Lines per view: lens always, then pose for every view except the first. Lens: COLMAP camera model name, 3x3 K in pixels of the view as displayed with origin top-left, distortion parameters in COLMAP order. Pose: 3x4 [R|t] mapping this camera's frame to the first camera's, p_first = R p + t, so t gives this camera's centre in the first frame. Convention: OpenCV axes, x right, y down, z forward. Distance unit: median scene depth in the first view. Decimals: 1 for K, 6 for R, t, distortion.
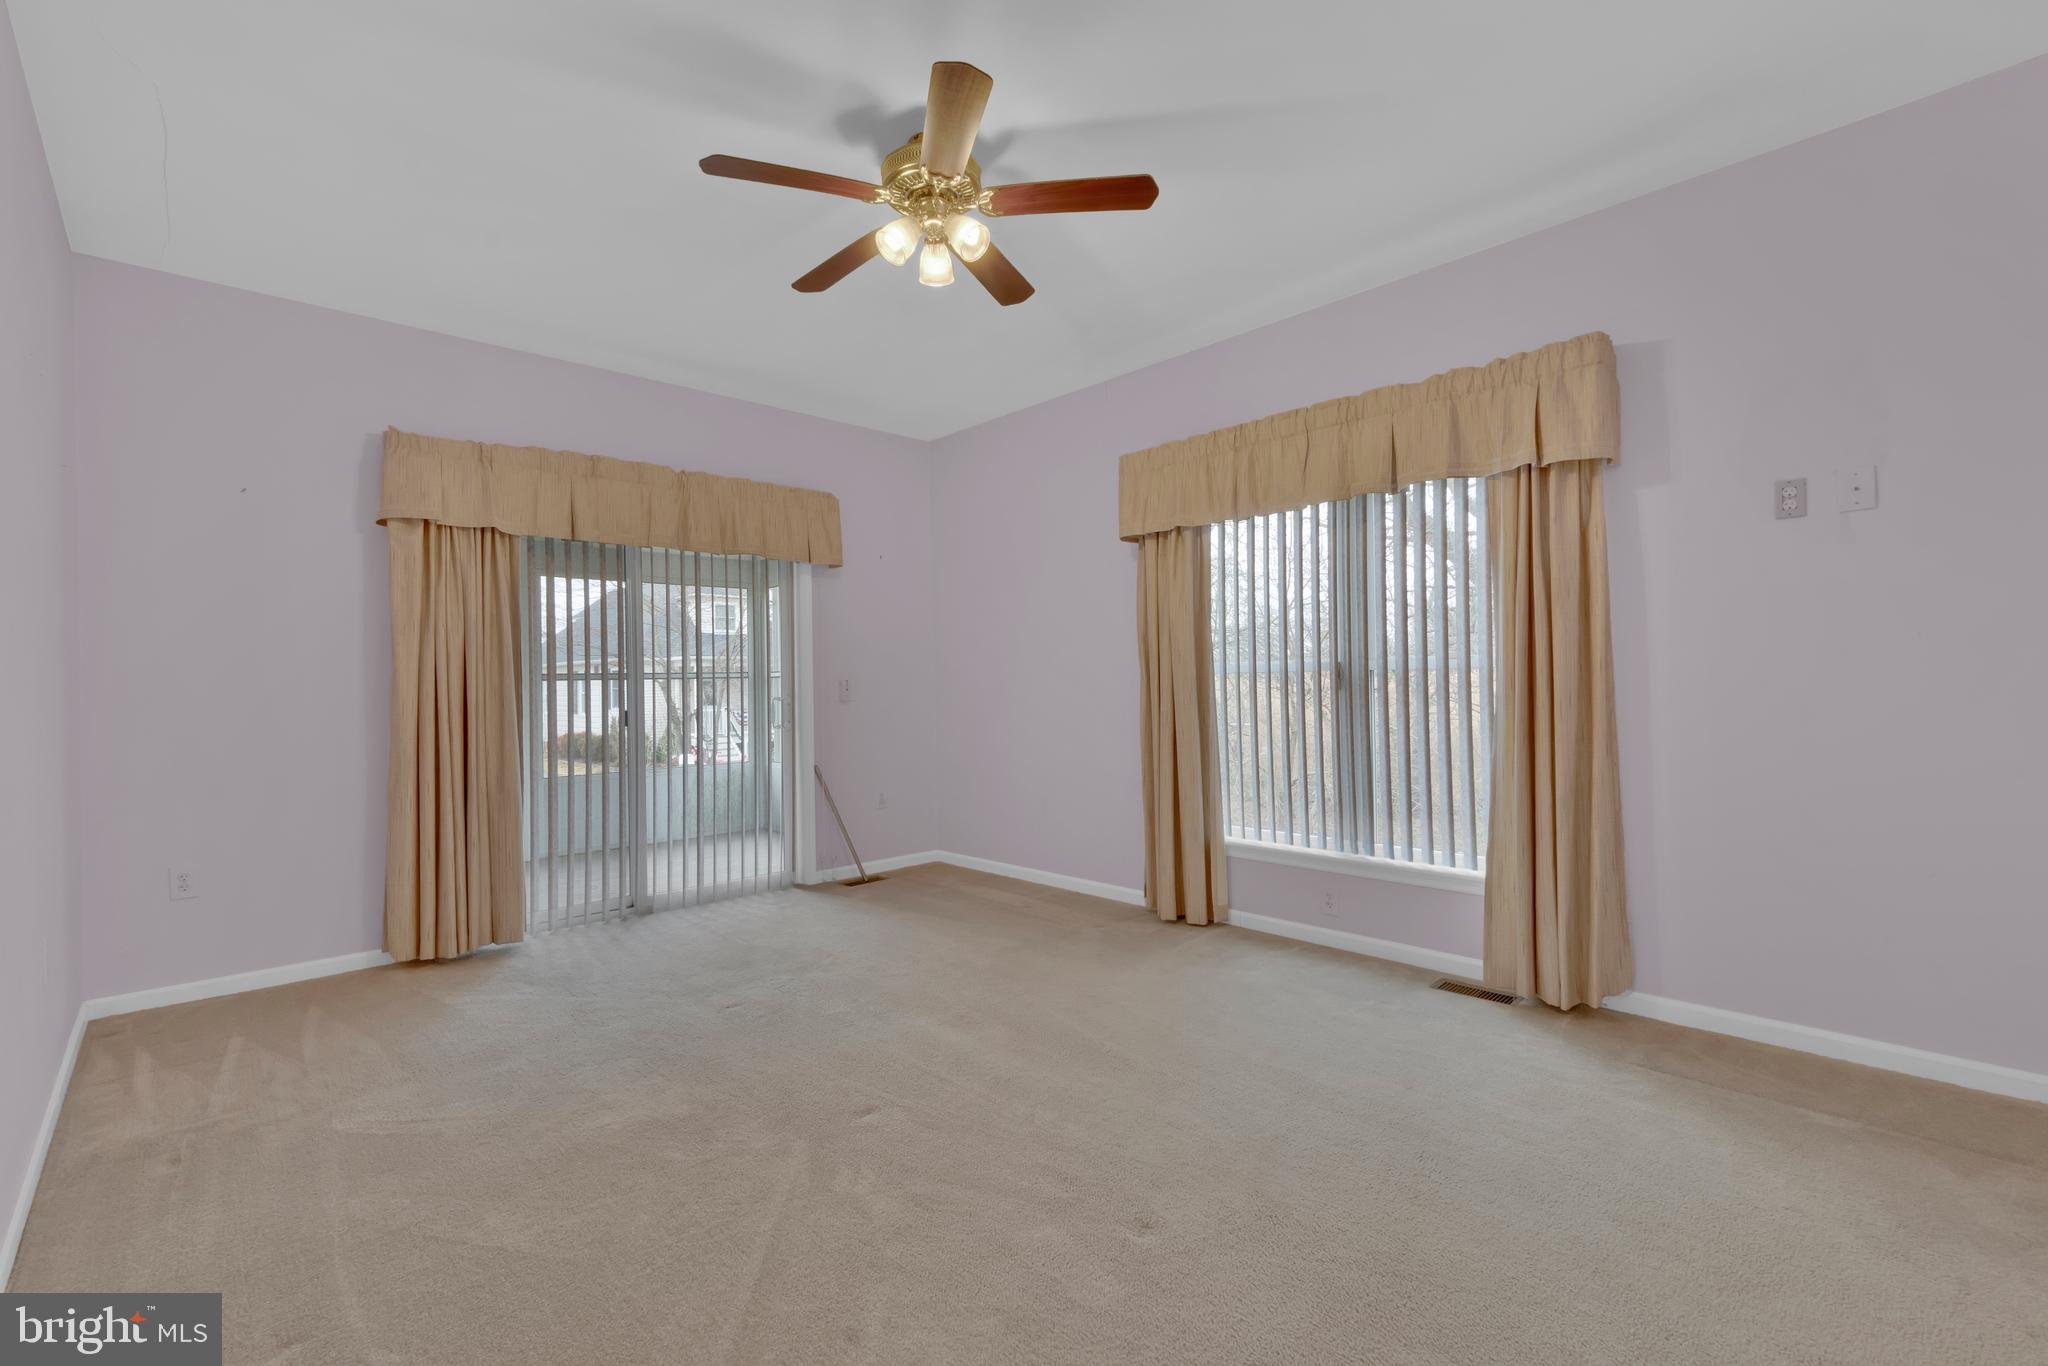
lens RADIAL K [[885.0, 0, 1025.8], [0, 885.0, 682.1], [0, 0, 1]] dist [-0.002744, 0.000068]
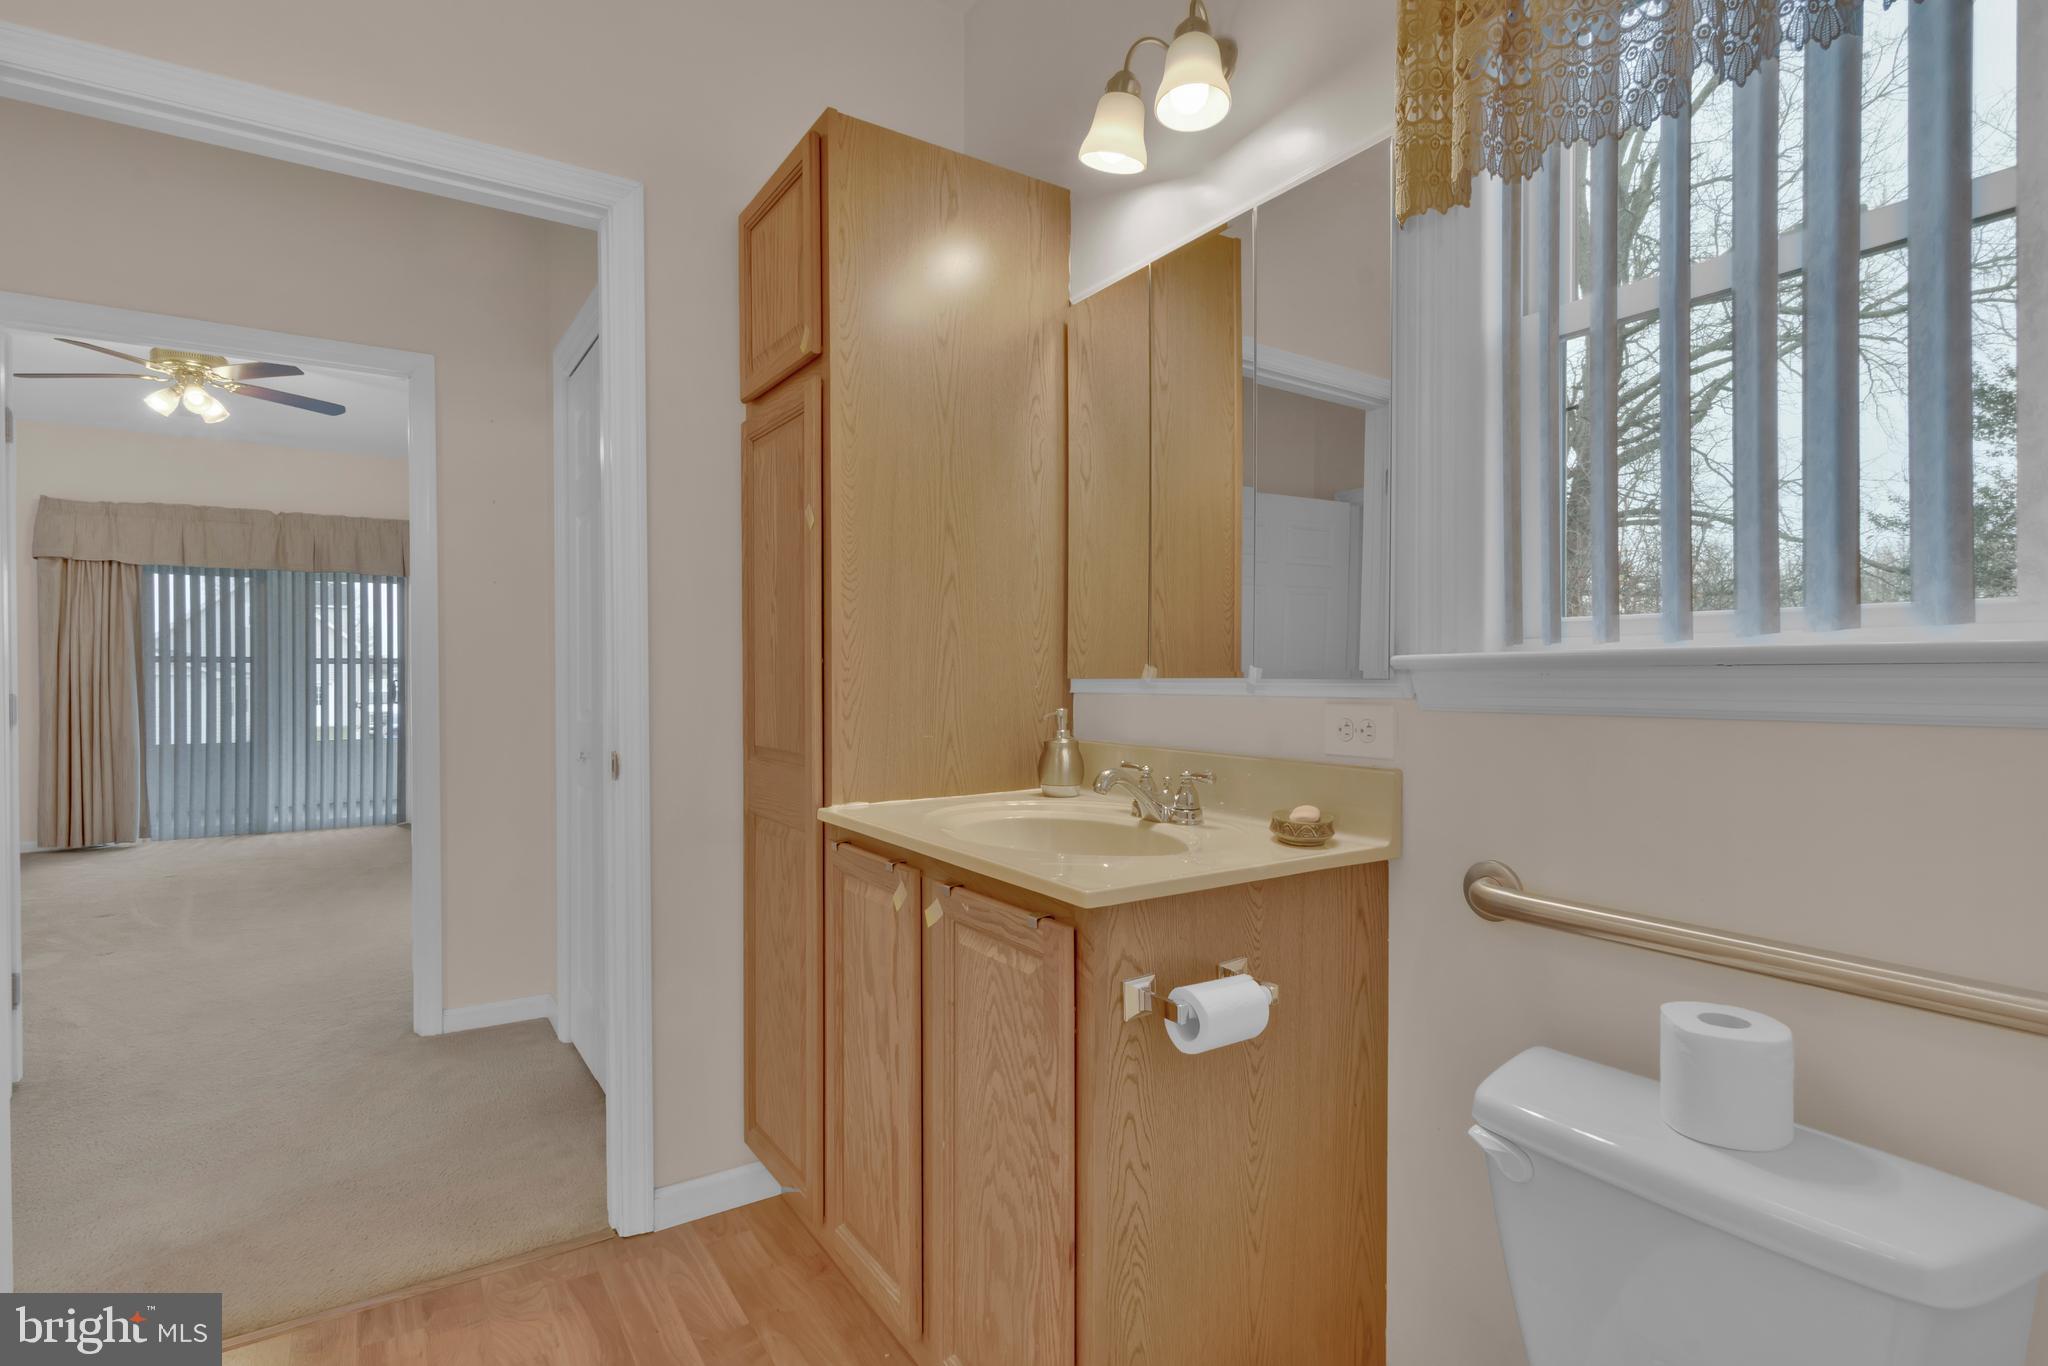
lens RADIAL K [[995.9, 0, 1022.1], [0, 995.9, 677.6], [0, 0, 1]] dist [0.000051, -0.000893]
pose [[0.983903, 0.013479, -0.178192, 1.121762], [-0.012076, 0.999887, 0.008953, -0.011549], [0.178293, -0.006657, 0.983955, -0.347275]]
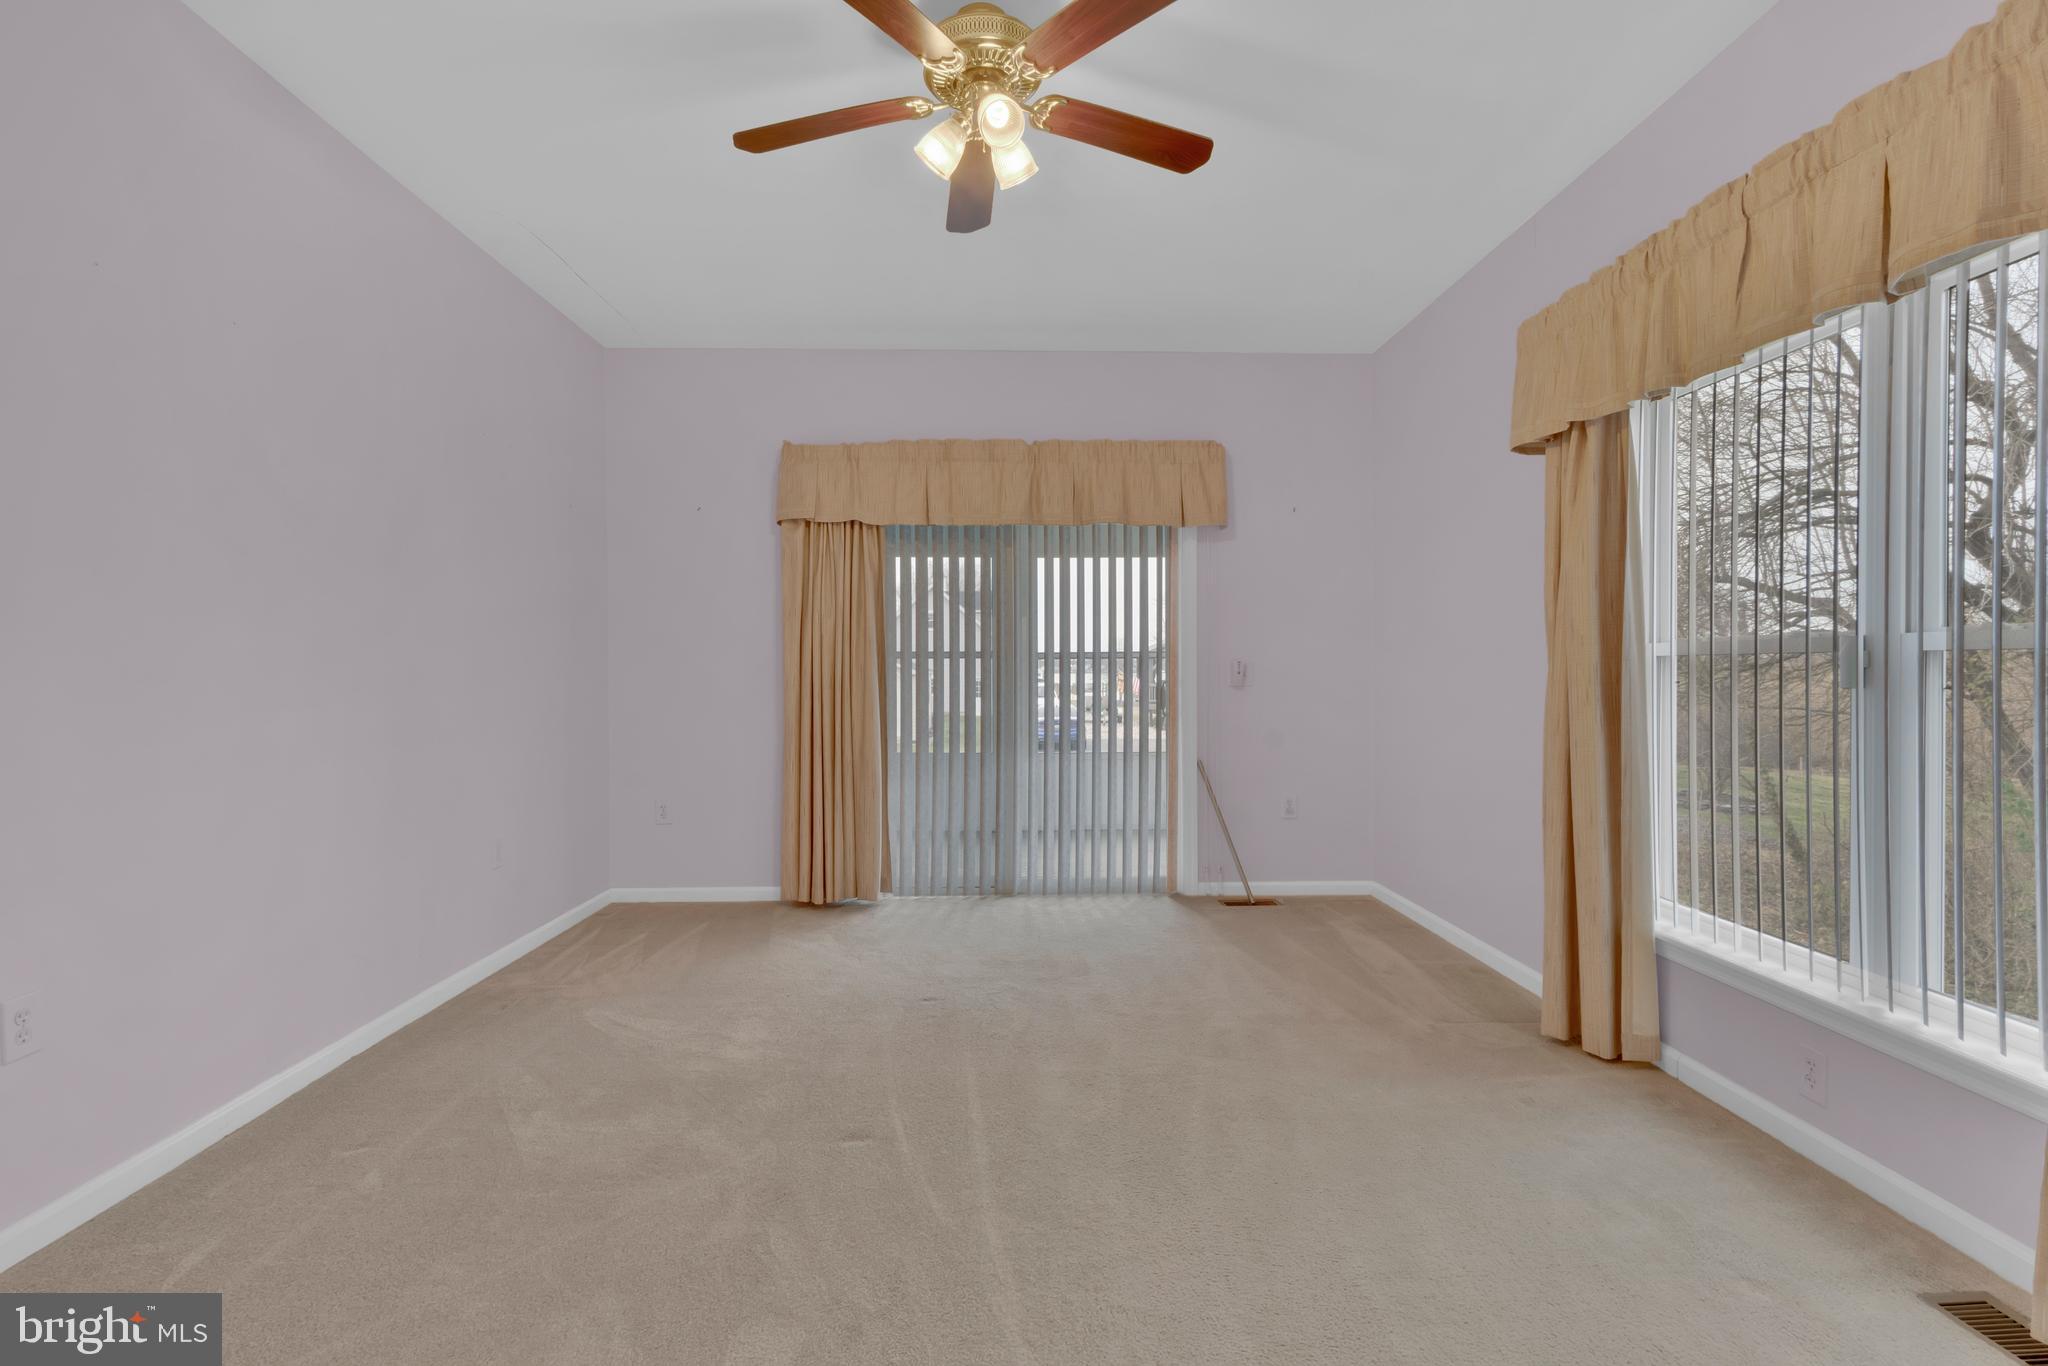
lens RADIAL K [[995.9, 0, 1022.1], [0, 995.9, 677.6], [0, 0, 1]] dist [0.000051, -0.000893]
pose [[0.743617, 0.017702, -0.668372, 0.356072], [-0.007221, 0.999804, 0.018447, -0.003611], [0.668567, -0.008892, 0.743599, 0.205426]]
